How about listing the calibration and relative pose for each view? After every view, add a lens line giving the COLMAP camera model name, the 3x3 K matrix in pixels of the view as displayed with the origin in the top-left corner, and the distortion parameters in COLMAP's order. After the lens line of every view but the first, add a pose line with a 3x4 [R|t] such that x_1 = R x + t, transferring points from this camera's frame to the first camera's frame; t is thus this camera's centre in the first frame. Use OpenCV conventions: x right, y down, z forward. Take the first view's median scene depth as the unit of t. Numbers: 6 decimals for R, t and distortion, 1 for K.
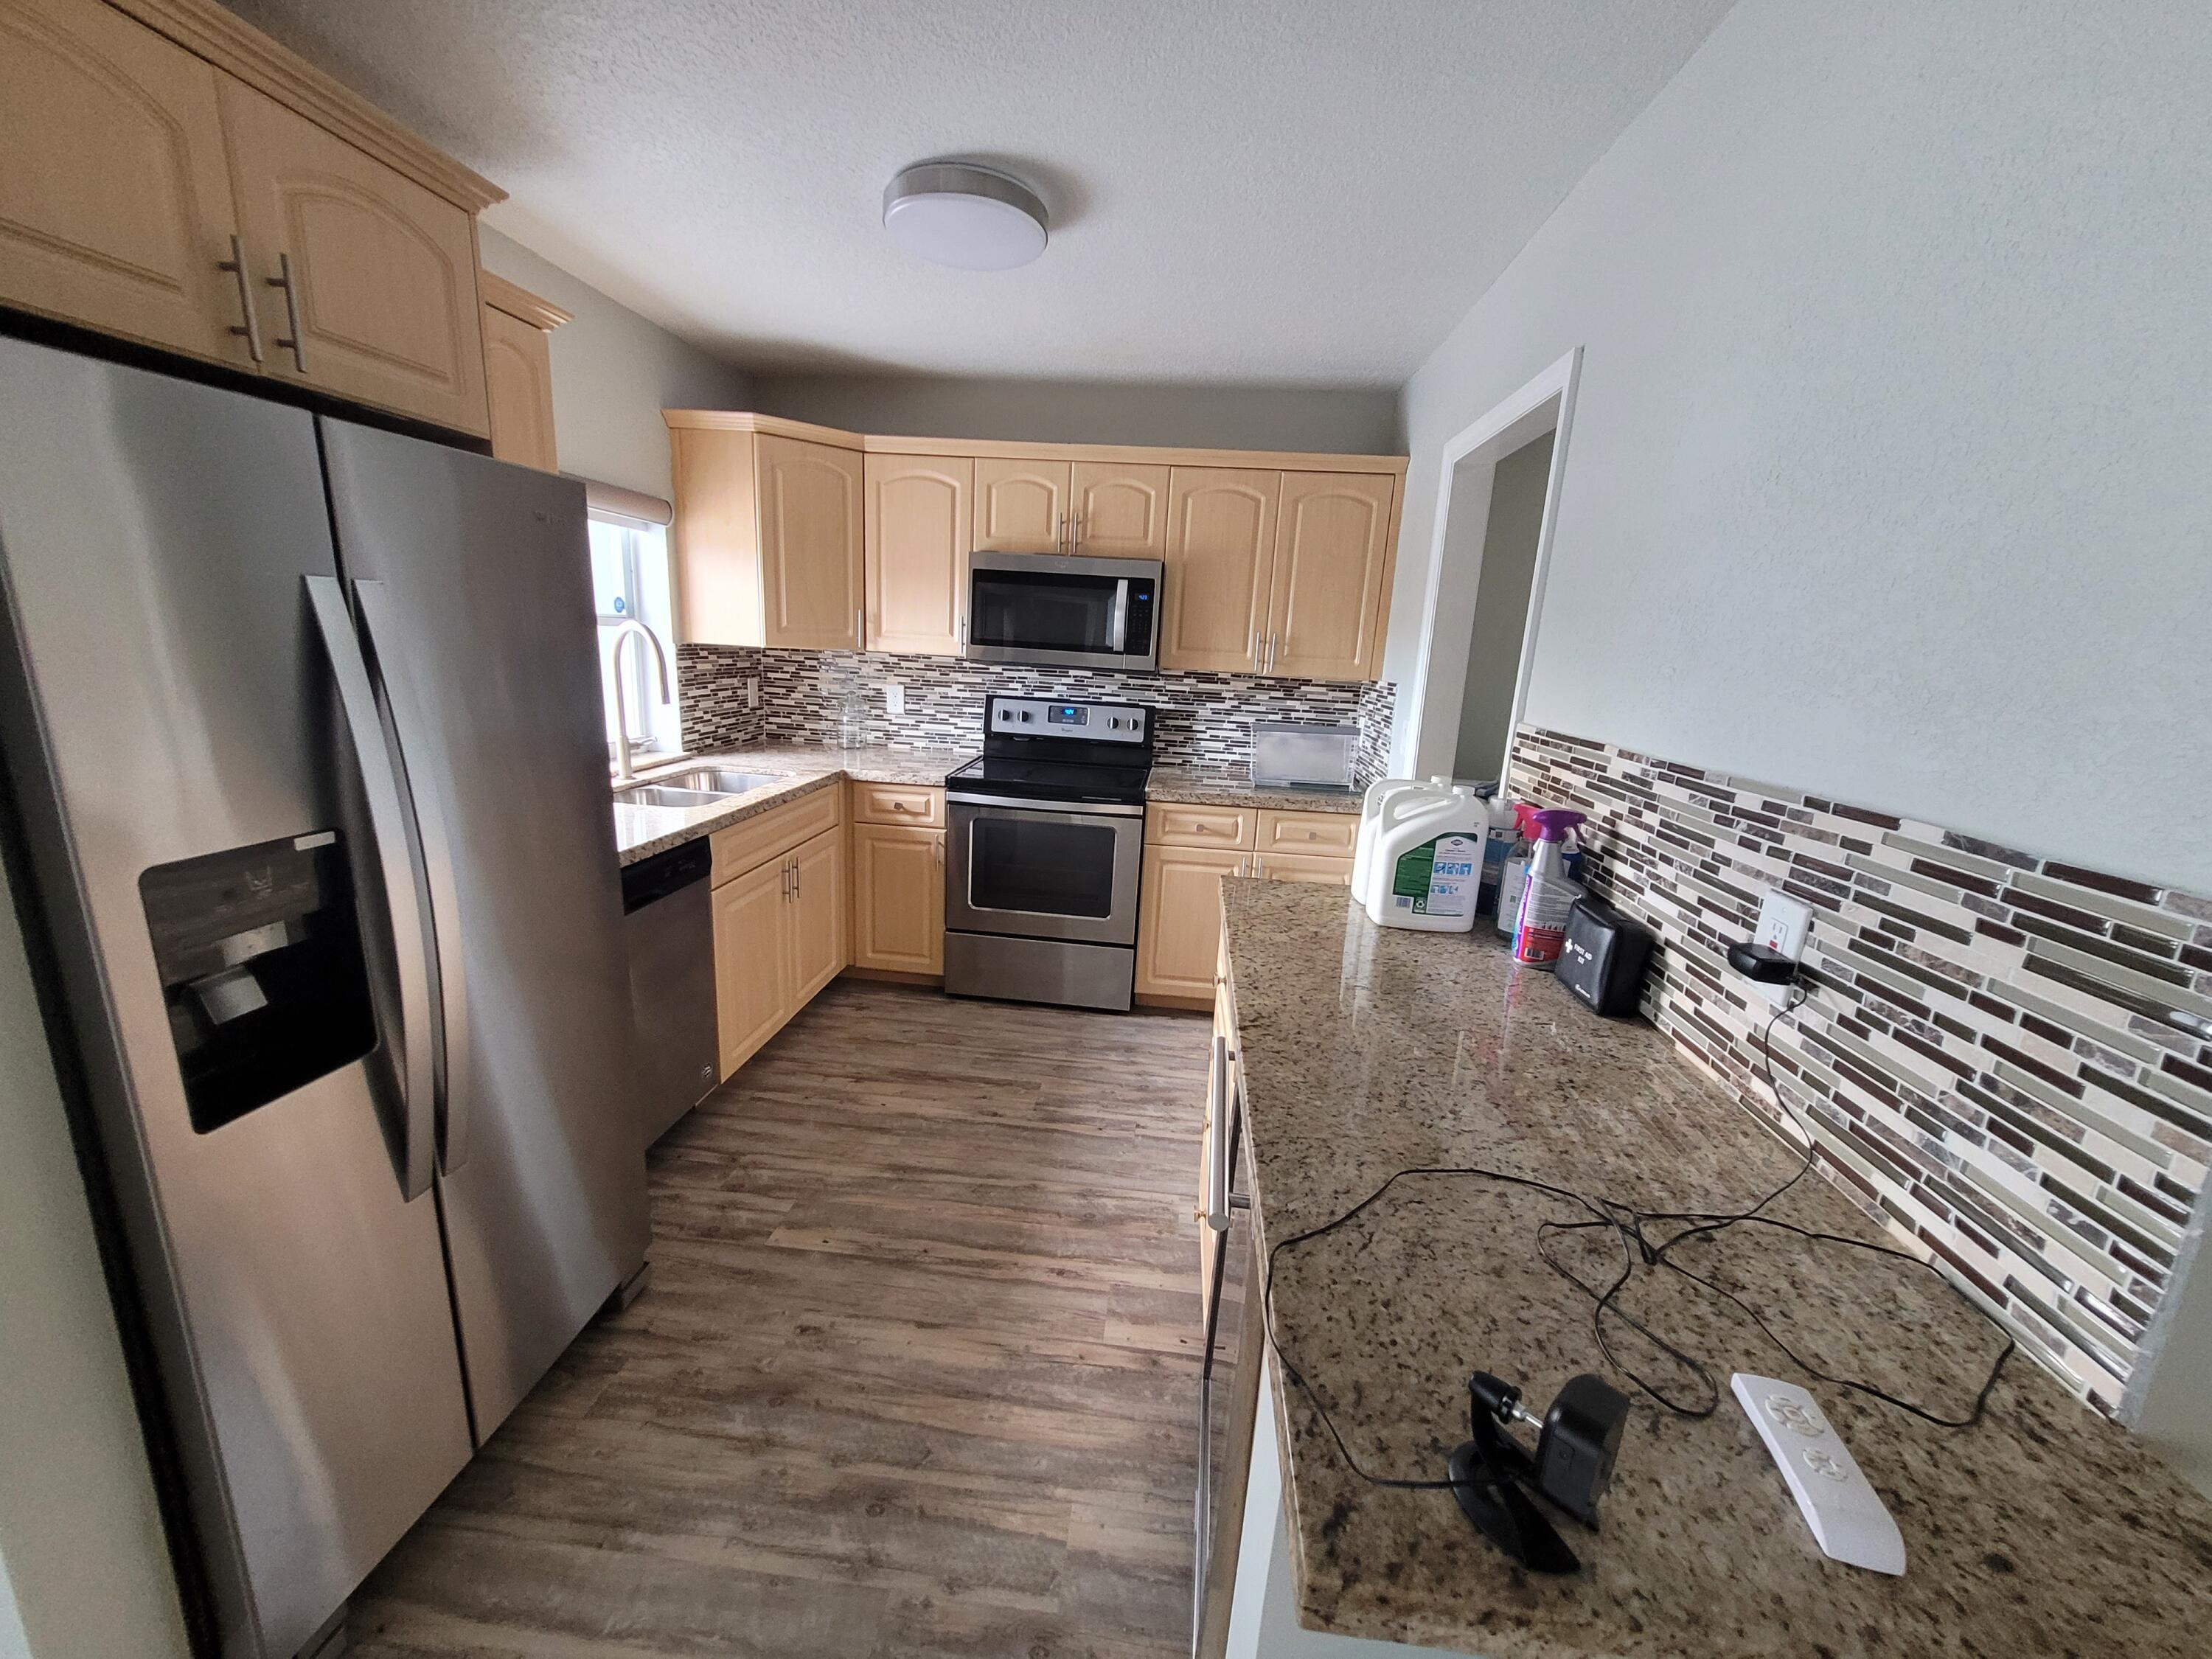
lens RADIAL K [[865.1, 0, 1104.5], [0, 865.1, 838.0], [0, 0, 1]] dist [0.001825, -0.000673]
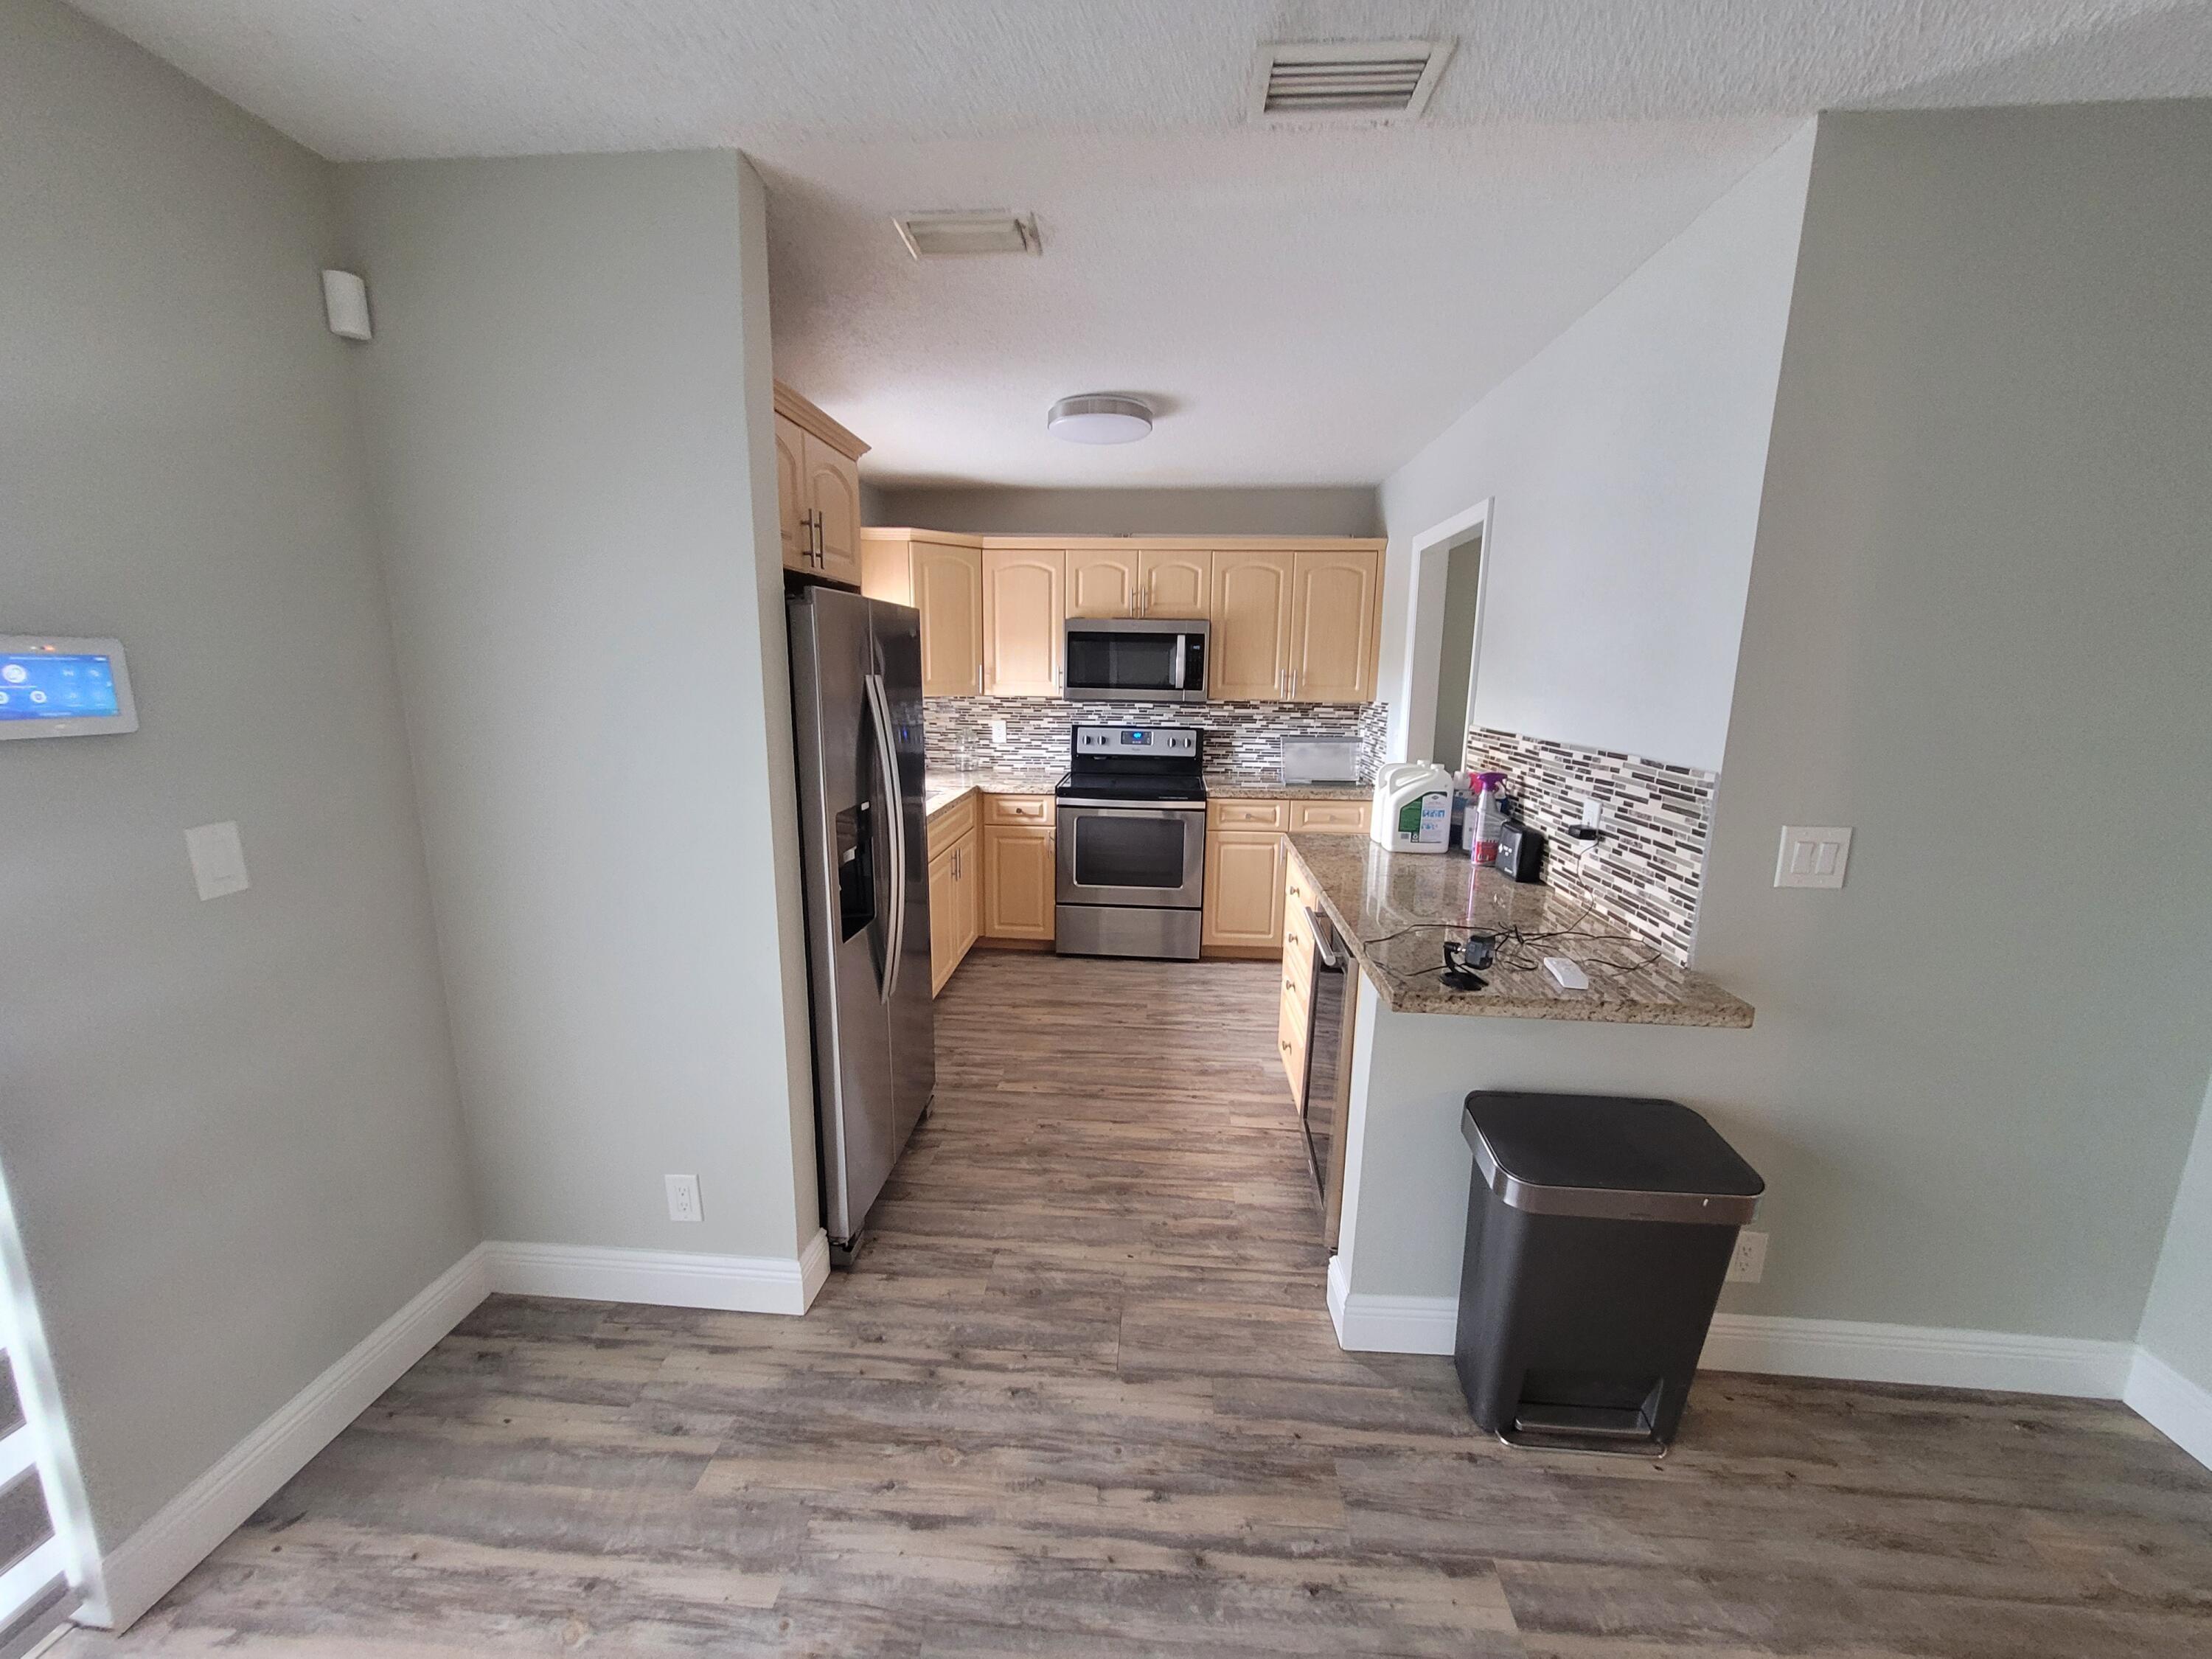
lens RADIAL K [[864.3, 0, 1103.3], [0, 864.3, 835.2], [0, 0, 1]] dist [0.001525, 0.000827]
pose [[0.998968, -0.044060, 0.011021, -0.174281], [0.044438, 0.998333, -0.036839, 0.076754], [-0.009380, 0.037291, 0.999260, -0.451837]]
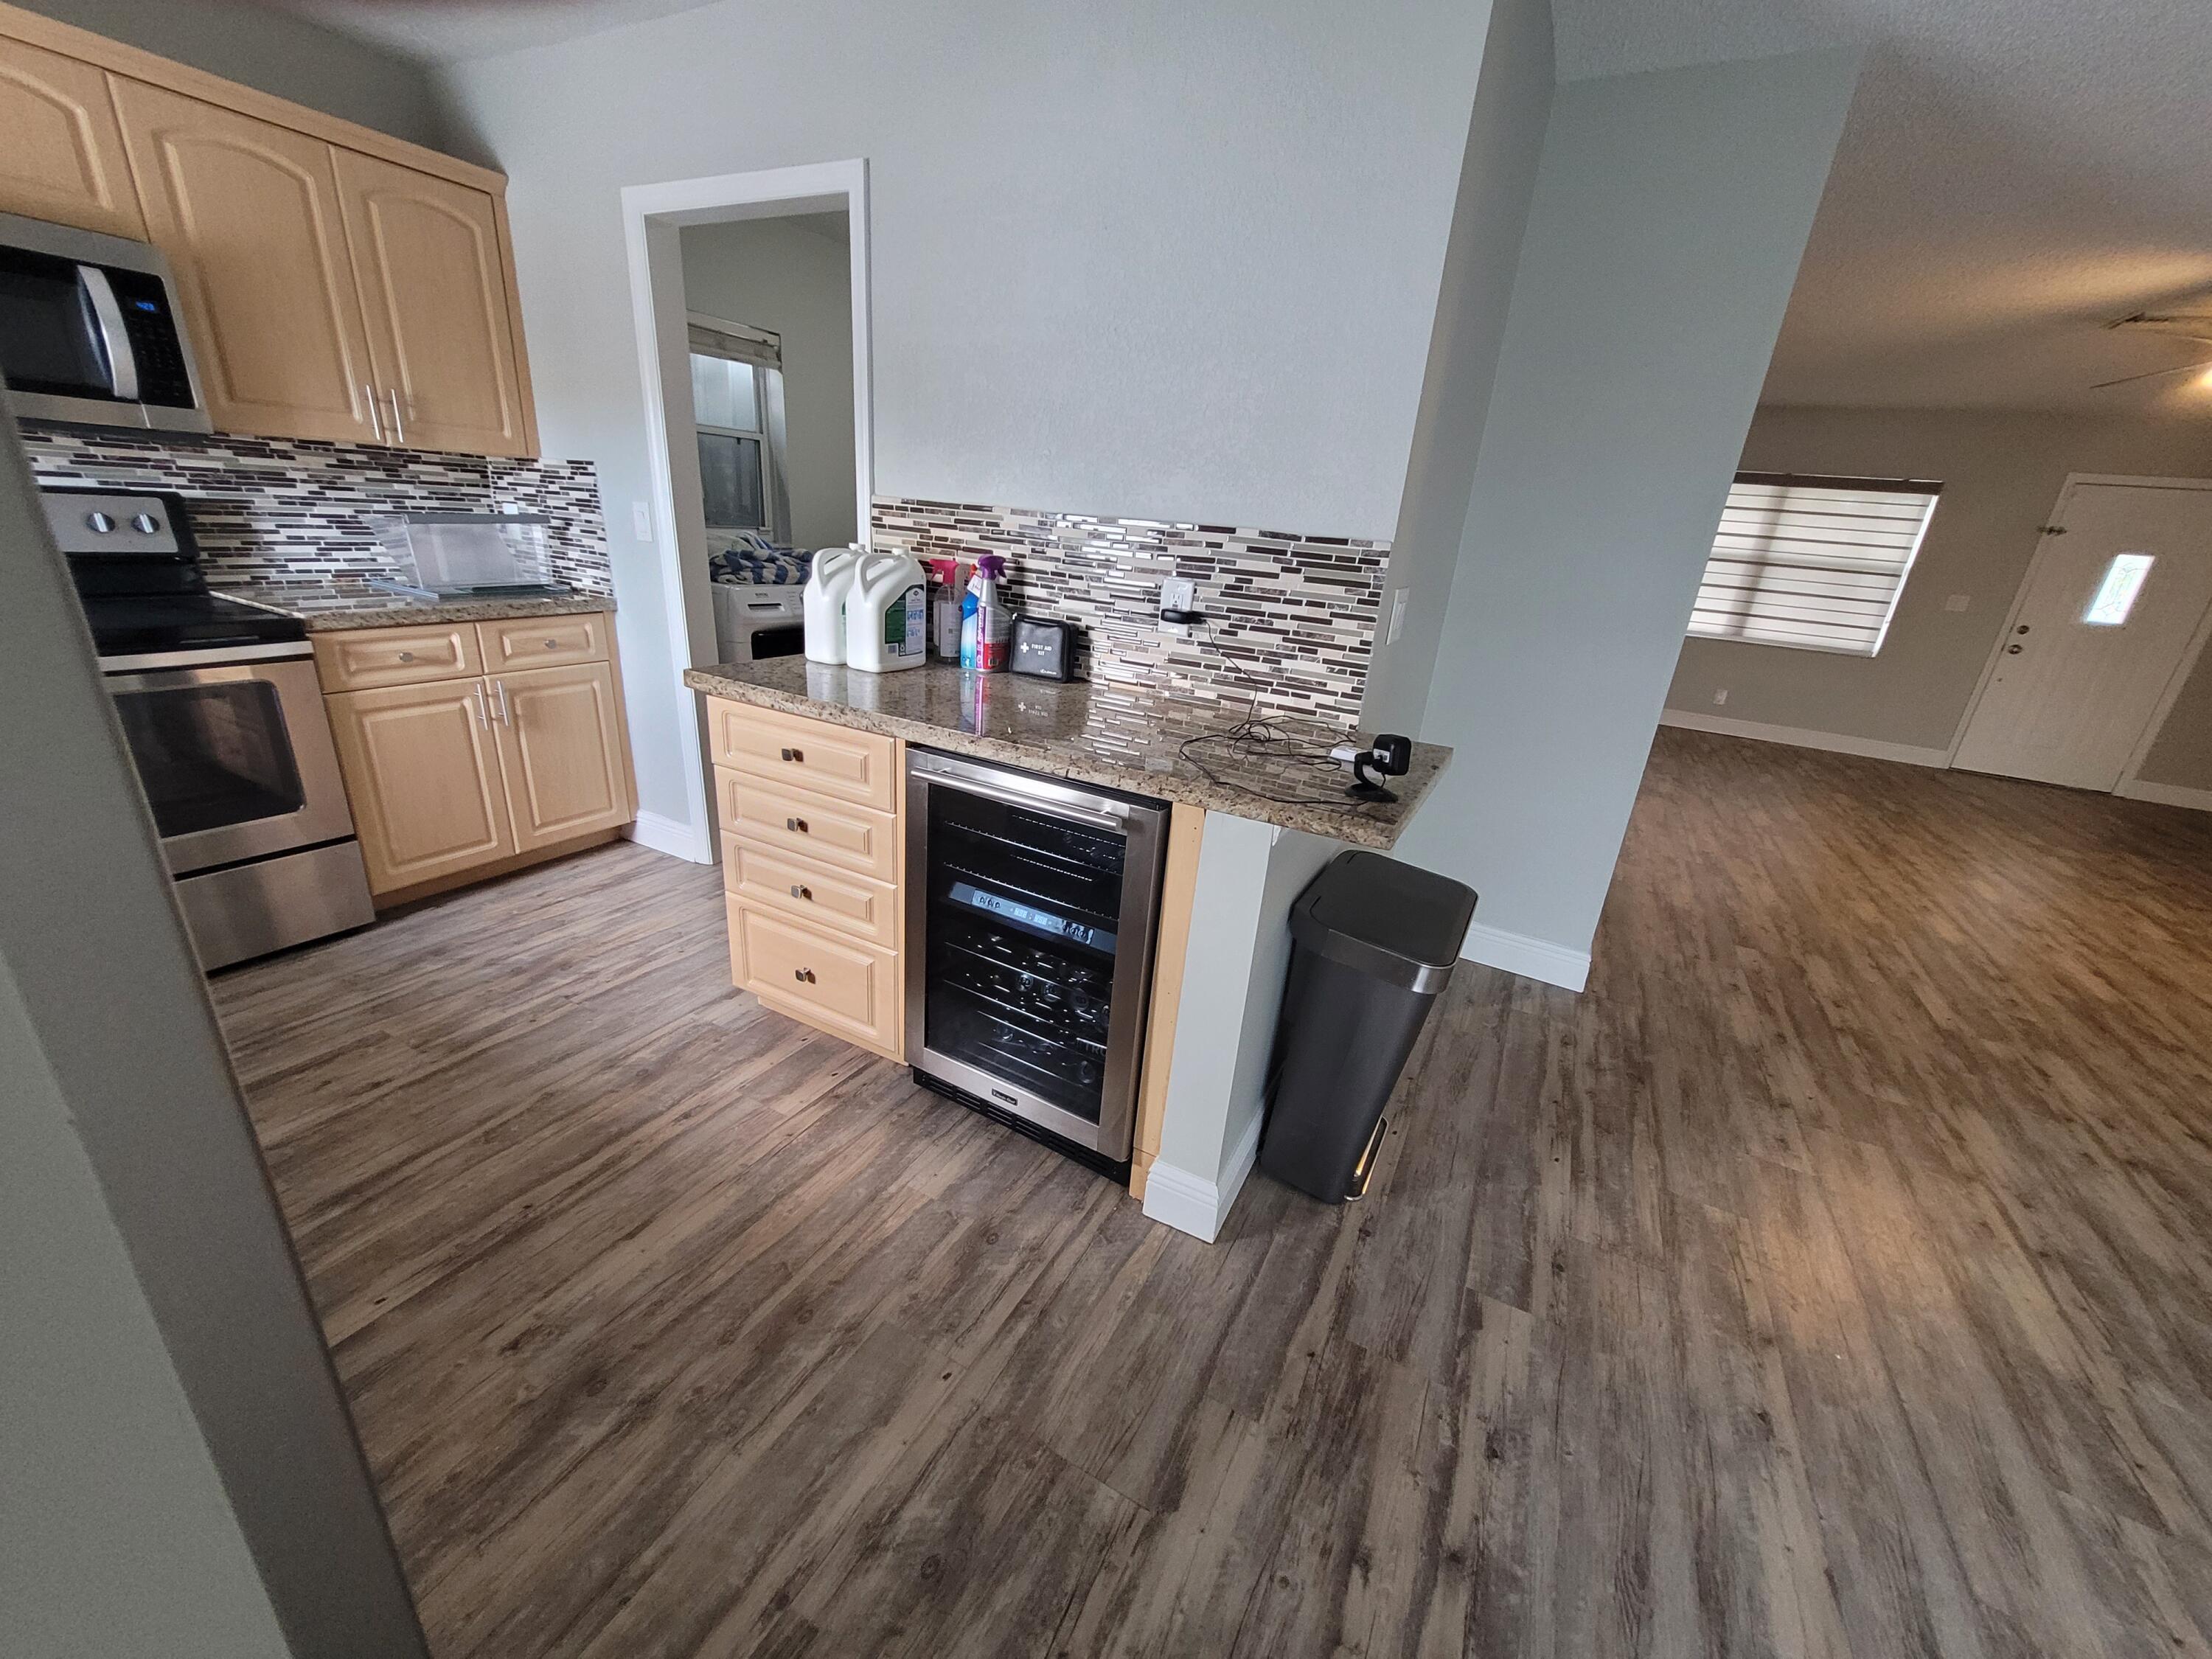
lens RADIAL K [[864.2, 0, 1104.8], [0, 864.2, 837.8], [0, 0, 1]] dist [0.002187, -0.000505]
pose [[0.389725, -0.350479, 0.851633, -0.482727], [0.155068, 0.936522, 0.314452, -0.009941], [-0.907782, 0.009511, 0.419334, 0.150796]]
